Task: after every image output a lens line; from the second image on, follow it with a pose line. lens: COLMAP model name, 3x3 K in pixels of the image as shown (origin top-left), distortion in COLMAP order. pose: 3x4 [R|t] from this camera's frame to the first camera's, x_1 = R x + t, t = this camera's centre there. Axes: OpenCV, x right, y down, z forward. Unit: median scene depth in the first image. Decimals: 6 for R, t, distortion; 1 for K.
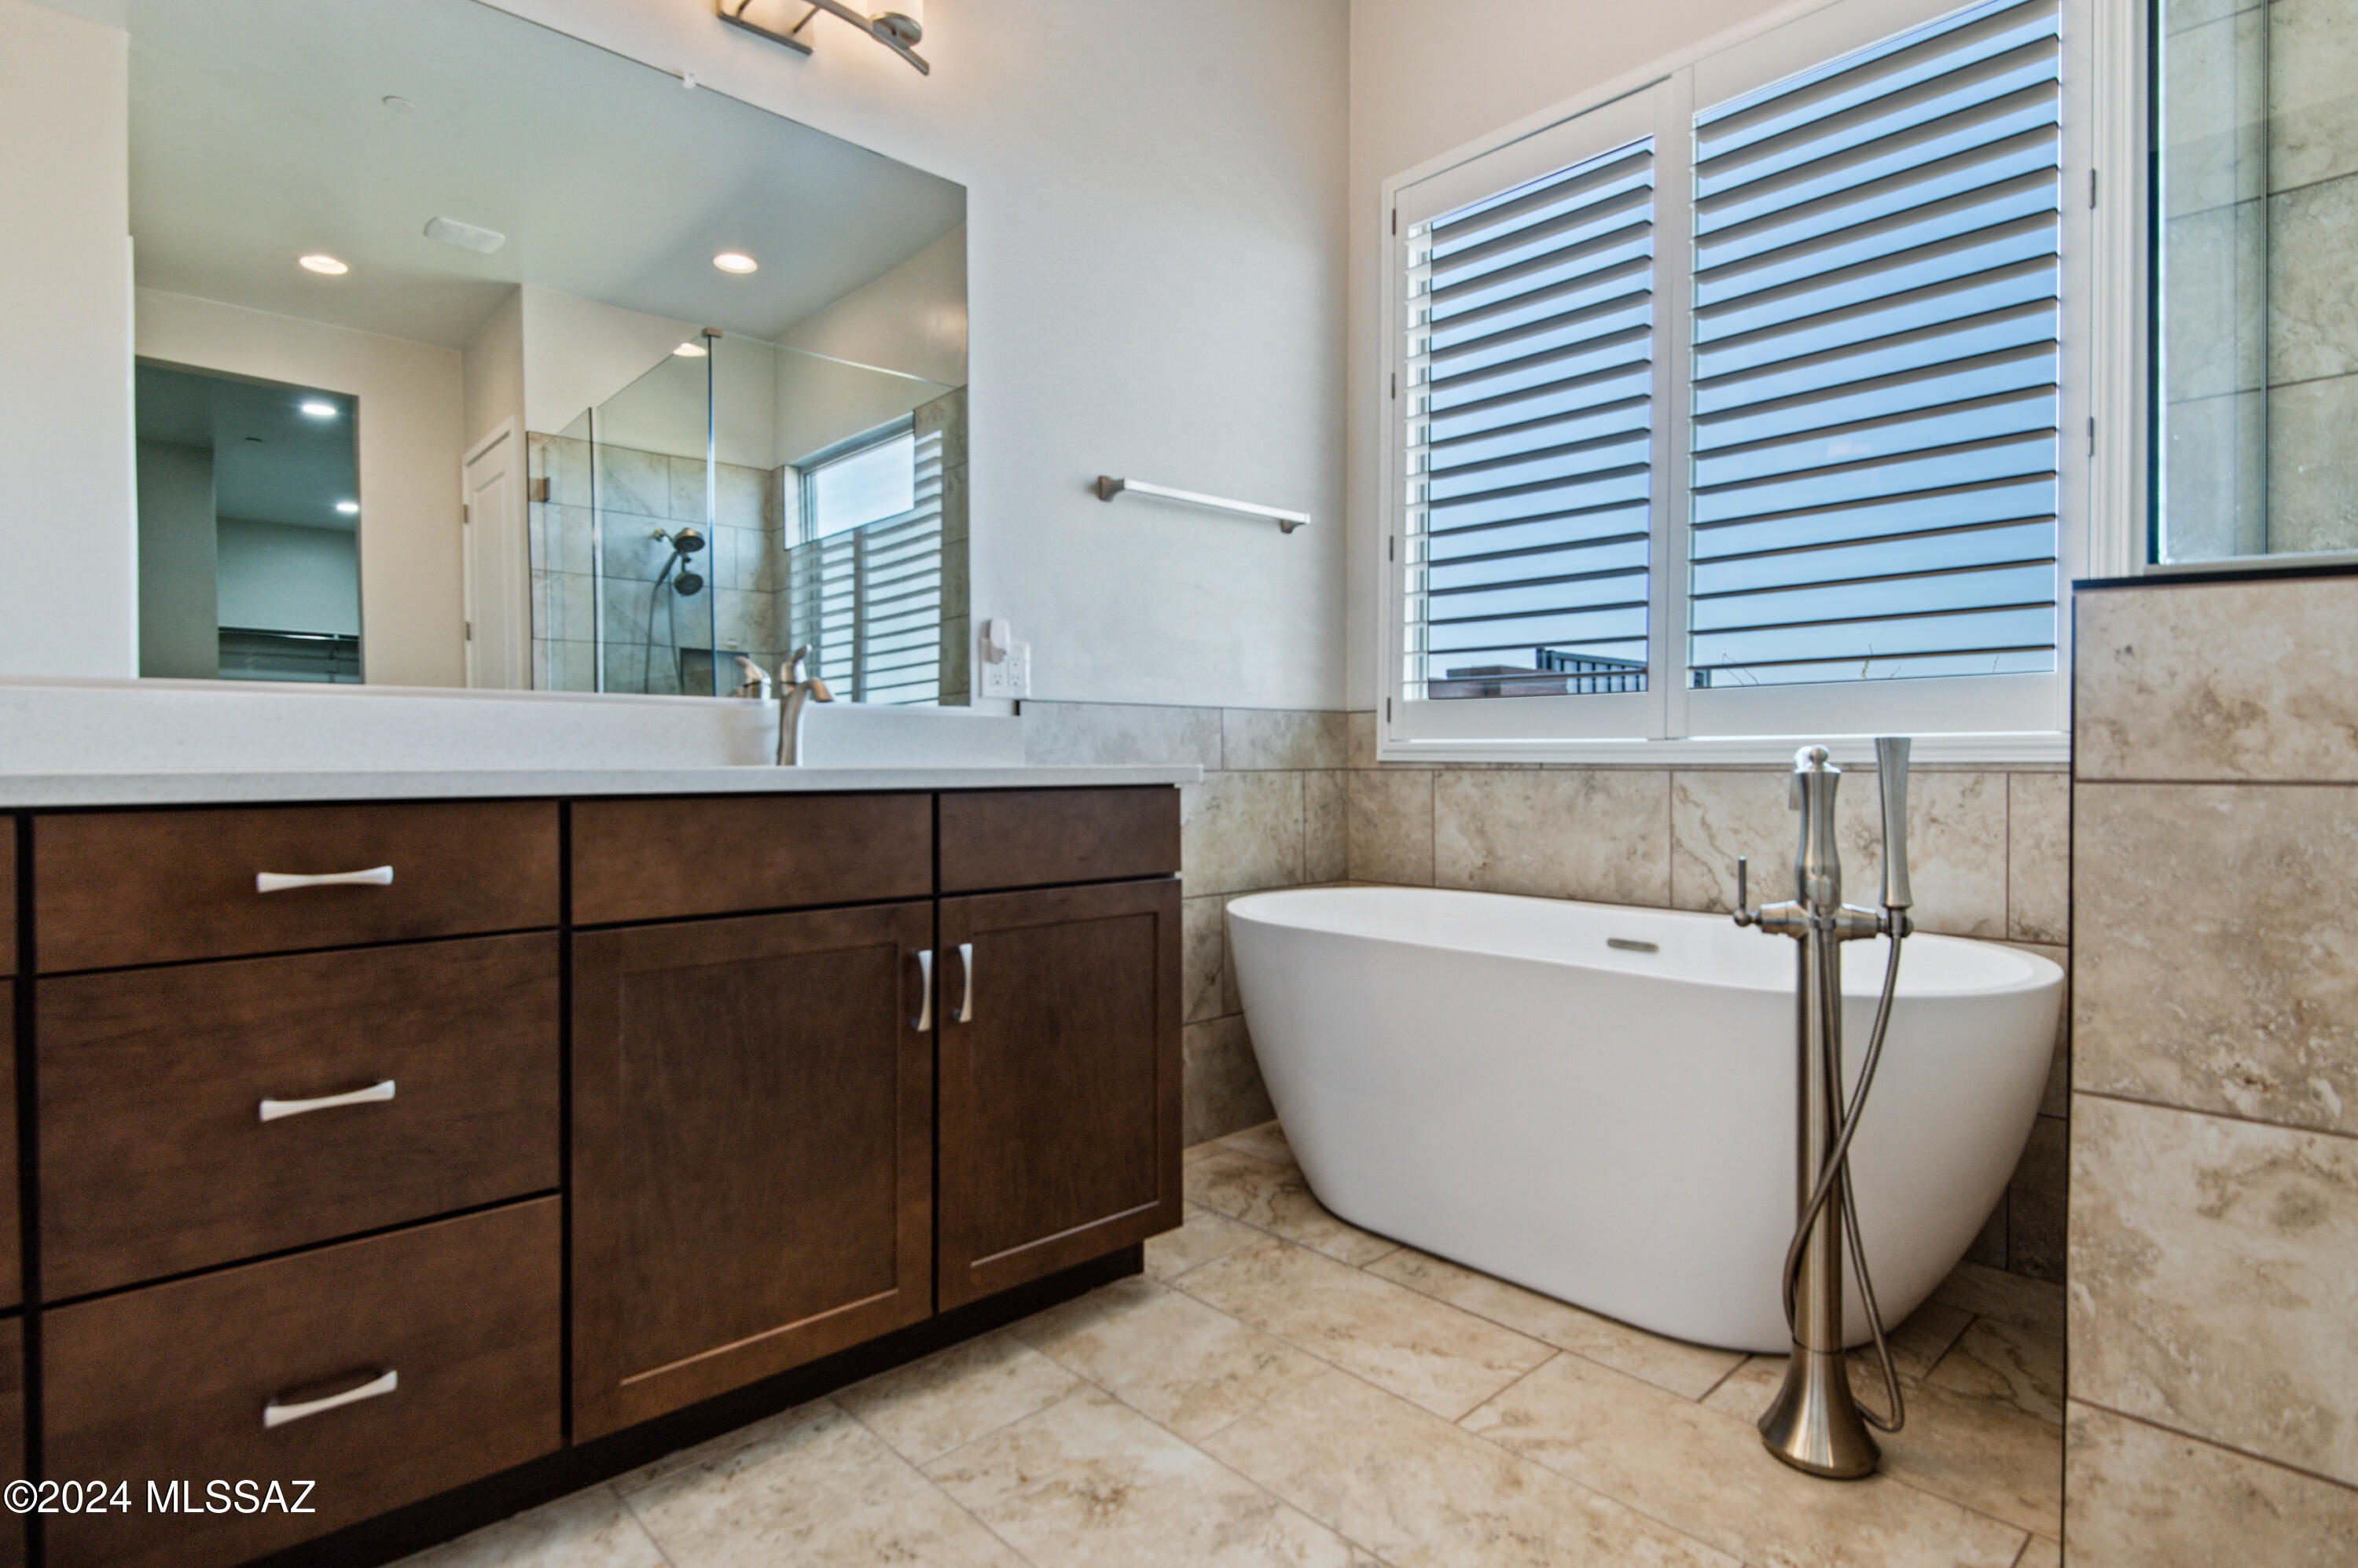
lens RADIAL K [[1147.9, 0, 1174.6], [0, 1147.9, 778.7], [0, 0, 1]] dist [-0.009610, -0.001995]
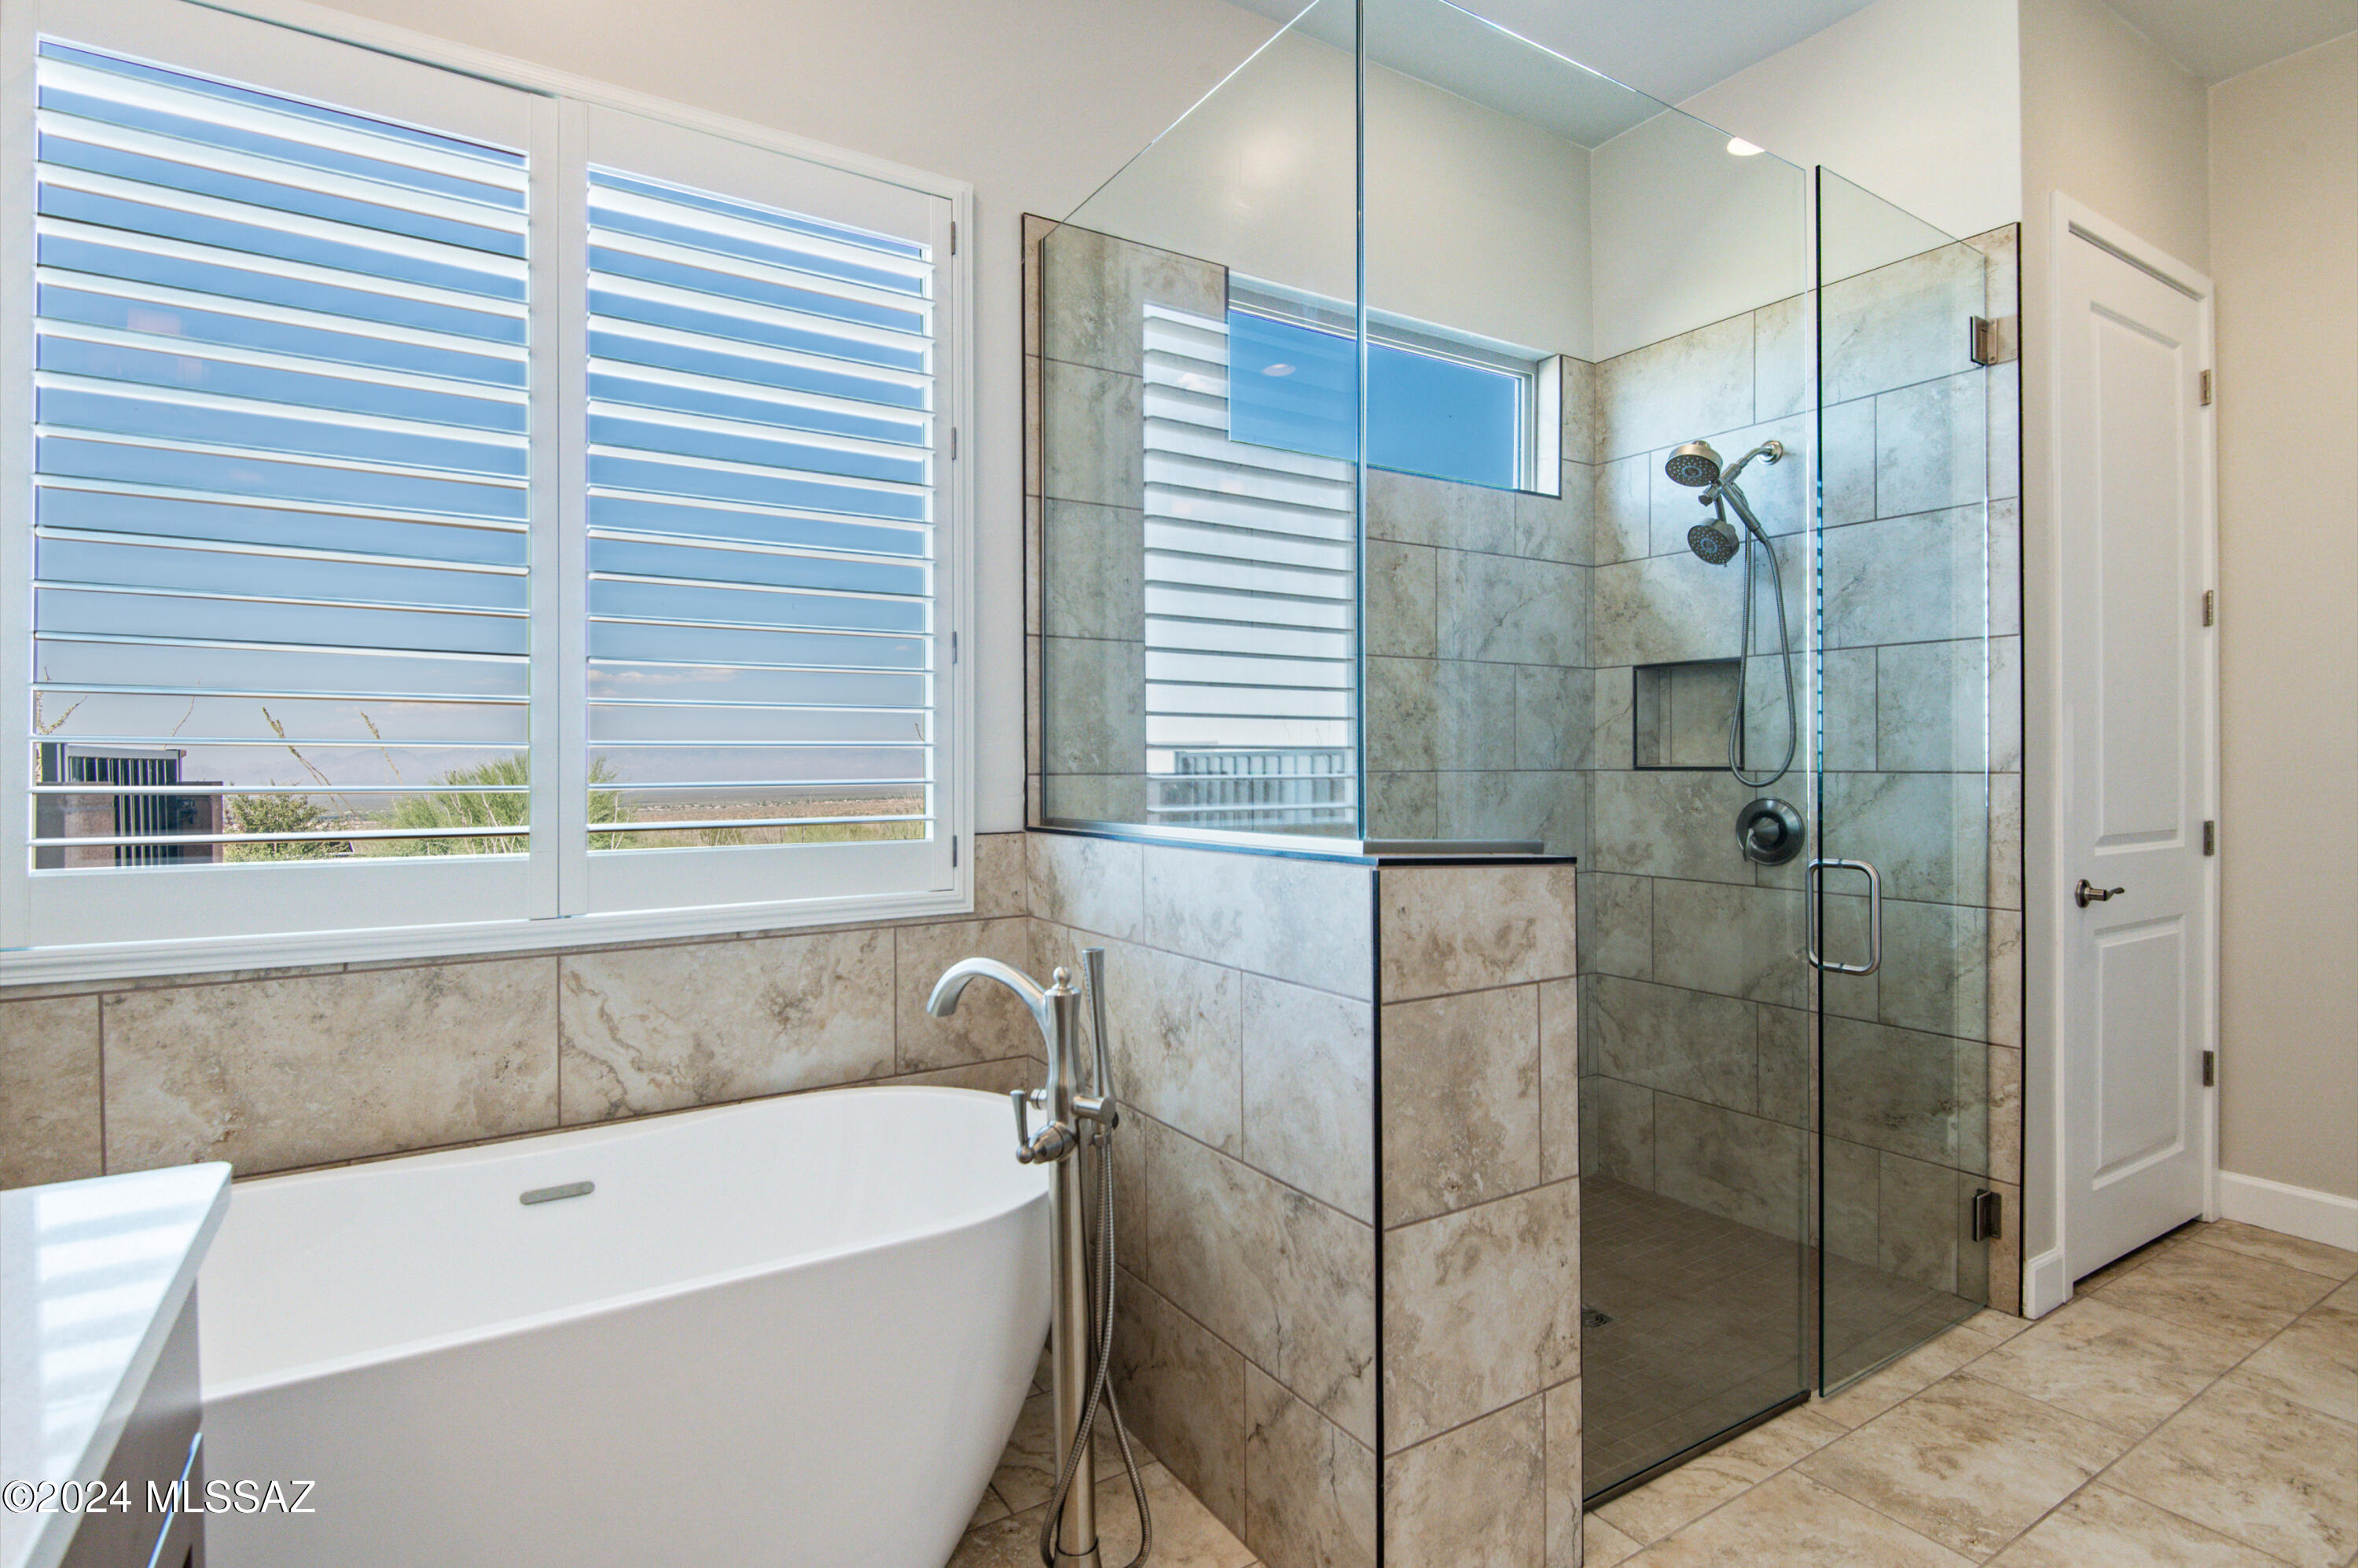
lens RADIAL K [[1147.9, 0, 1174.2], [0, 1147.9, 763.8], [0, 0, 1]] dist [-0.009610, -0.001995]
pose [[0.201843, 0.006050, 0.979399, -0.271513], [0.026217, 0.999589, -0.011577, -0.123432], [-0.979067, 0.028014, 0.201602, 0.423827]]
